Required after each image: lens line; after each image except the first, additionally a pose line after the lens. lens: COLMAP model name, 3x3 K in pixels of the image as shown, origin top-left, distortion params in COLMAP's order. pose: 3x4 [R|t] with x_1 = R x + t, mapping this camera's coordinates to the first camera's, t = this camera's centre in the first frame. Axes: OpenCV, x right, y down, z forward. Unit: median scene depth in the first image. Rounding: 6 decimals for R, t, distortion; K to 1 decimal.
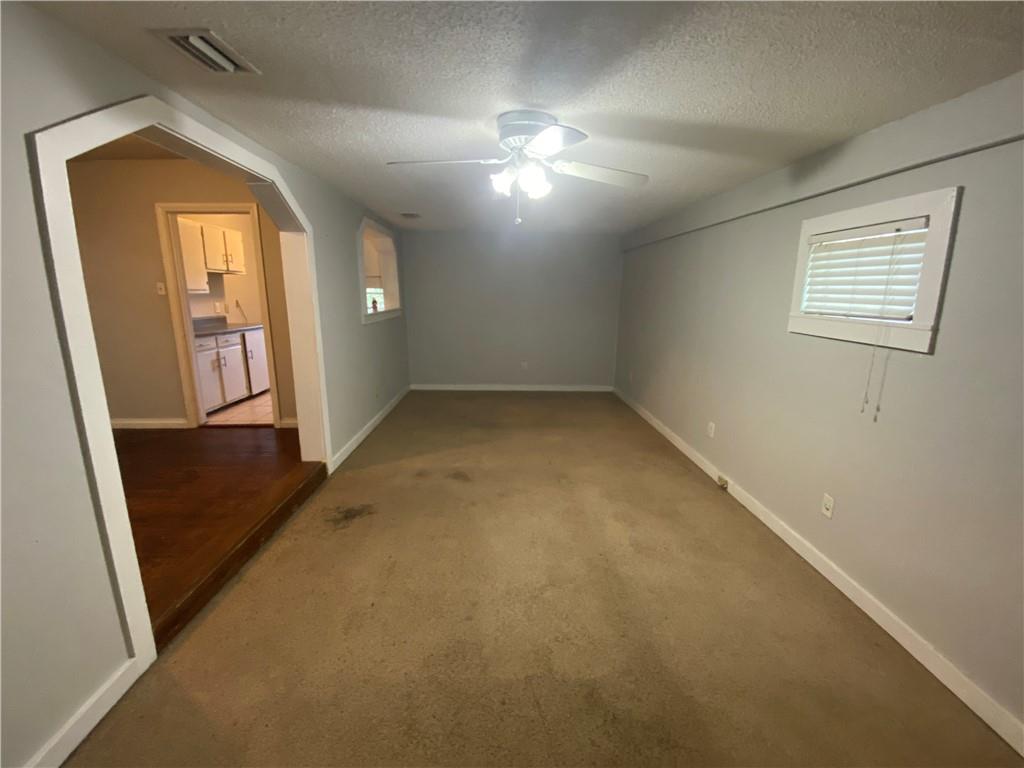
lens RADIAL K [[415.9, 0, 507.4], [0, 415.9, 377.9], [0, 0, 1]] dist [0.031323, -0.023662]
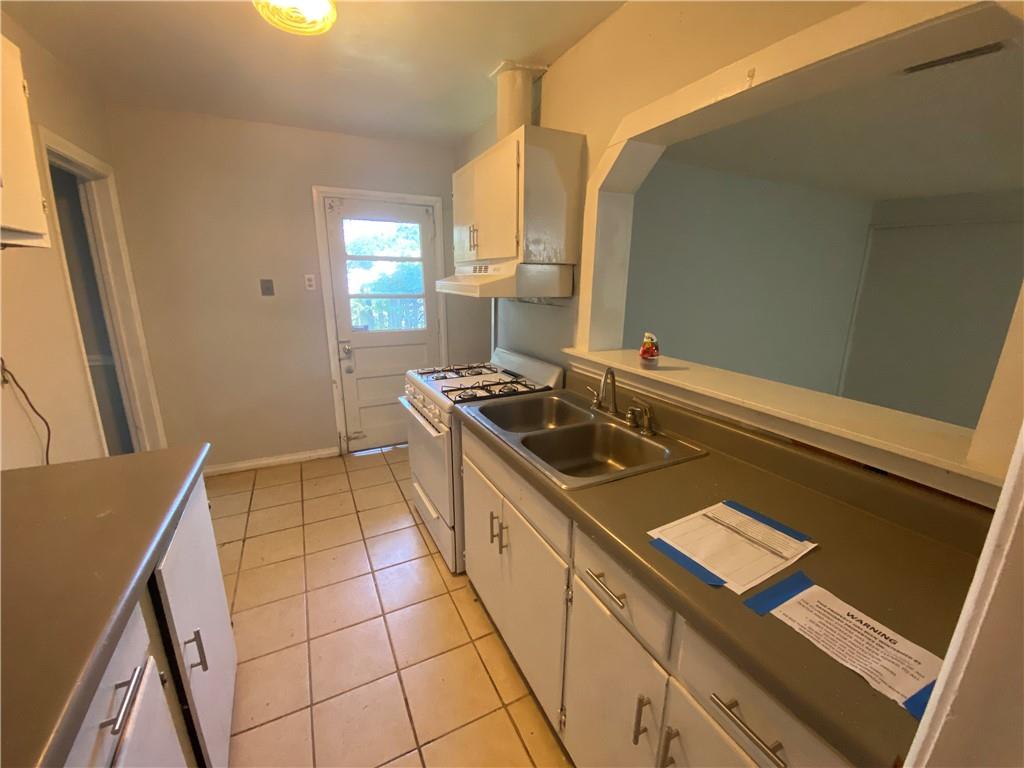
lens RADIAL K [[415.9, 0, 507.4], [0, 415.9, 377.9], [0, 0, 1]] dist [0.031323, -0.023662]
pose [[0.908800, -0.098816, 0.405361, -0.552251], [0.081948, 0.994900, 0.058808, -0.188272], [-0.409105, -0.020226, 0.912263, 0.770578]]
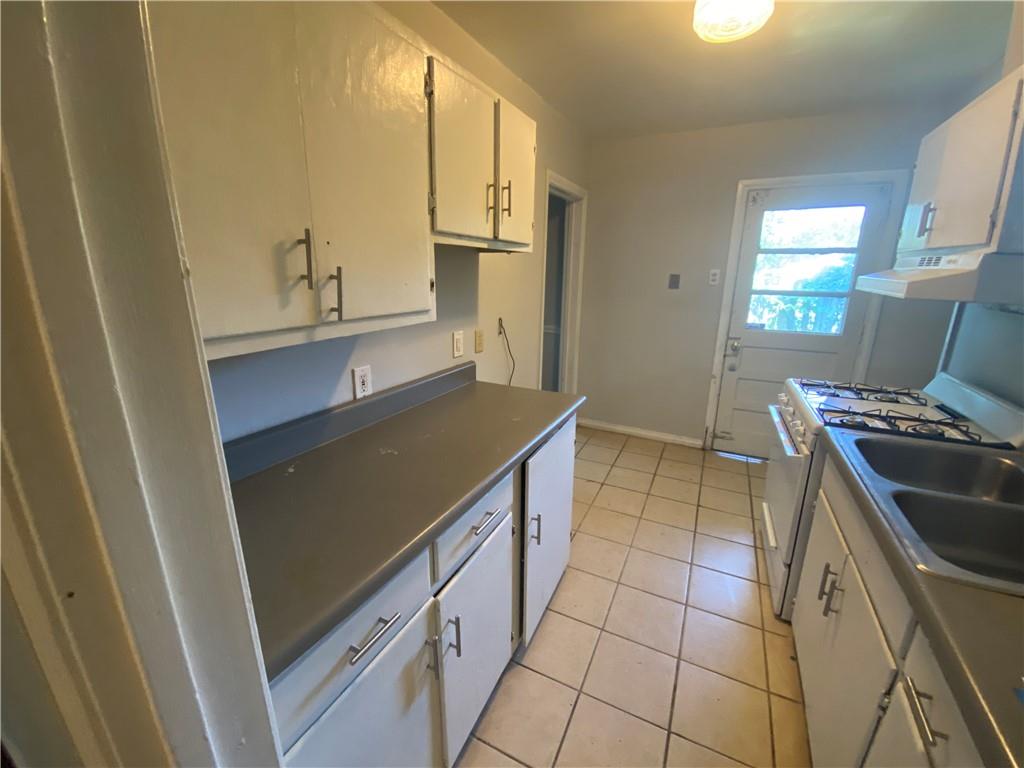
lens RADIAL K [[415.9, 0, 507.4], [0, 415.9, 377.9], [0, 0, 1]] dist [0.031323, -0.023662]
pose [[0.876815, 0.121588, -0.465201, -0.513308], [-0.096763, 0.992326, 0.076981, -0.183287], [0.470991, -0.022483, 0.881851, 0.746804]]
